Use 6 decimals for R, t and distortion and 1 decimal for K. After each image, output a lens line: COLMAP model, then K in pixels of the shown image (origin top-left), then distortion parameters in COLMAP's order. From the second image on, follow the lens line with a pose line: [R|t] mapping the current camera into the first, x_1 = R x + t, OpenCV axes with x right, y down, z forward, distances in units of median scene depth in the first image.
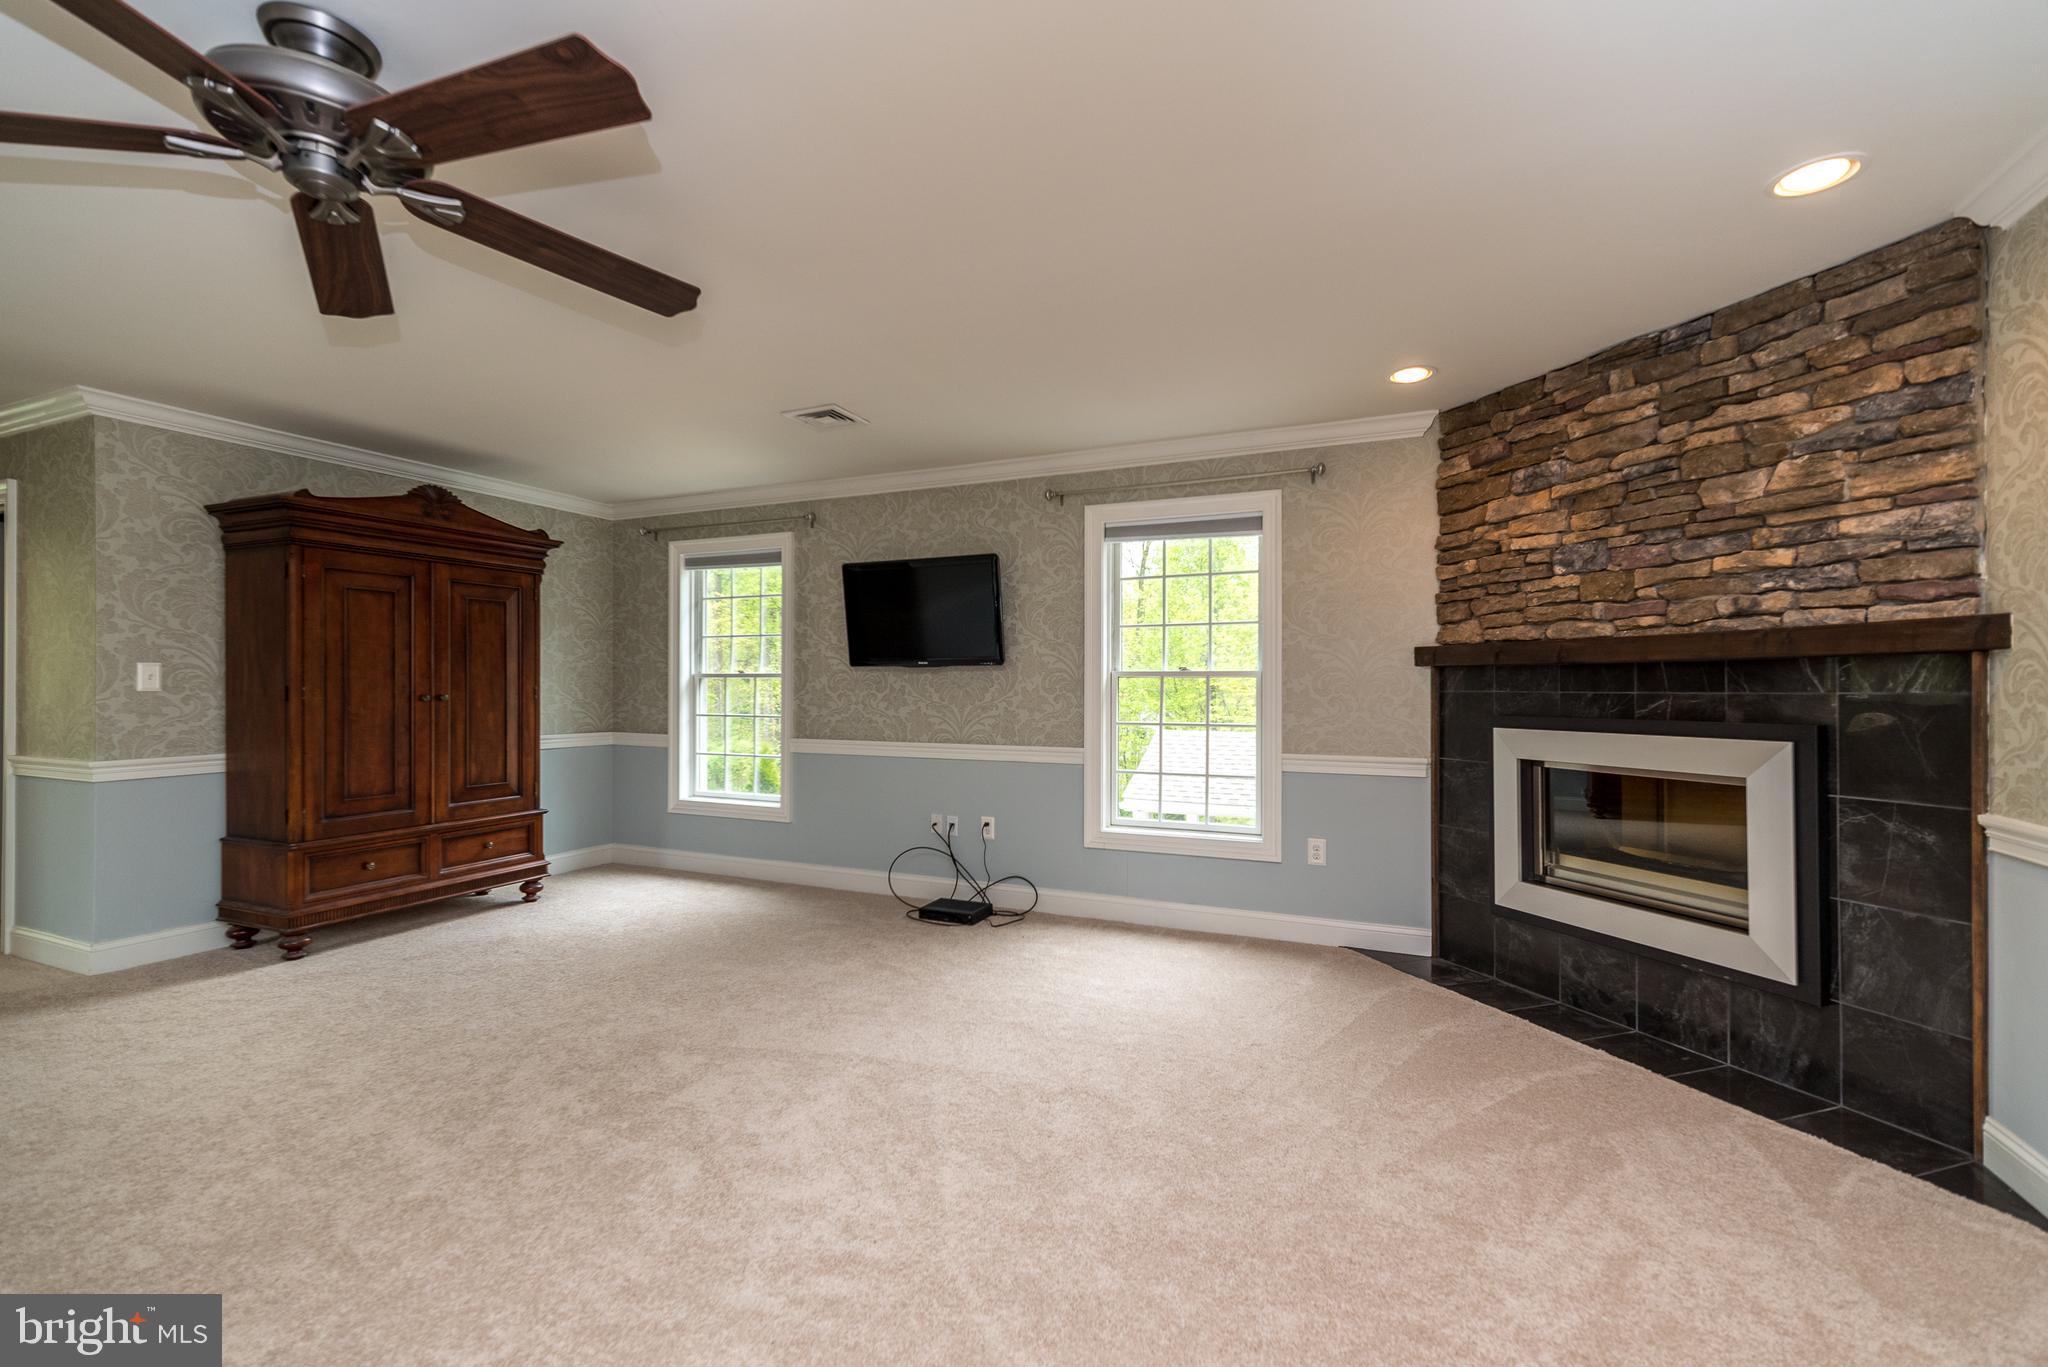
lens RADIAL K [[885.4, 0, 1012.5], [0, 885.4, 676.1], [0, 0, 1]] dist [0.002846, 0.000722]
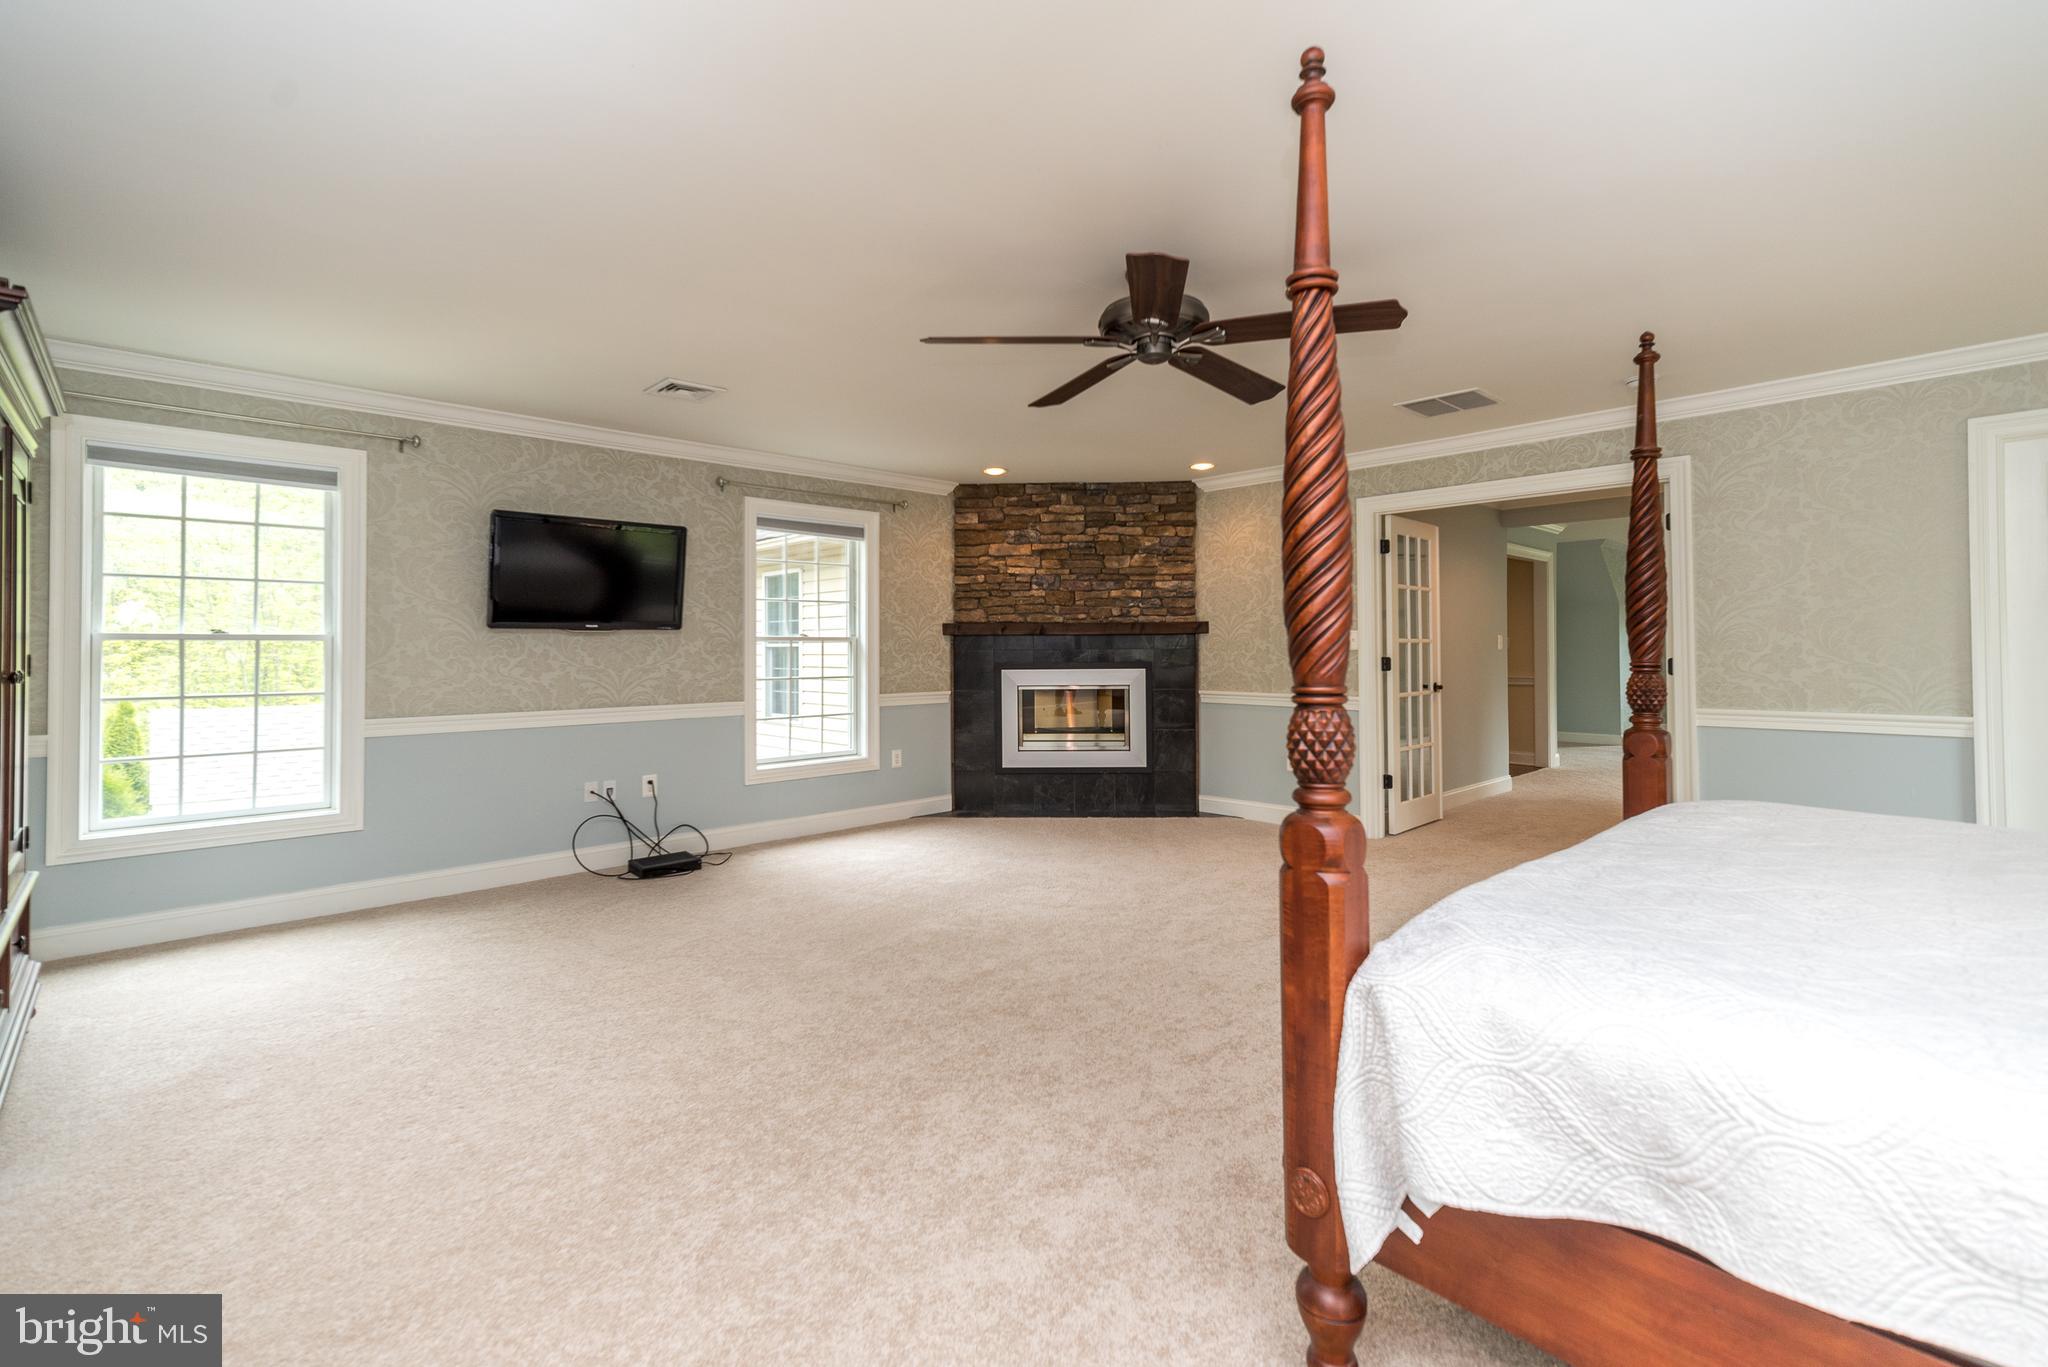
lens RADIAL K [[916.1, 0, 1033.7], [0, 916.1, 626.0], [0, 0, 1]] dist [0.001182, 0.000221]
pose [[0.366826, 0.018987, 0.930096, -1.093544], [-0.003662, 0.999813, -0.018966, 0.003163], [-0.930283, 0.003552, 0.366827, 0.233387]]
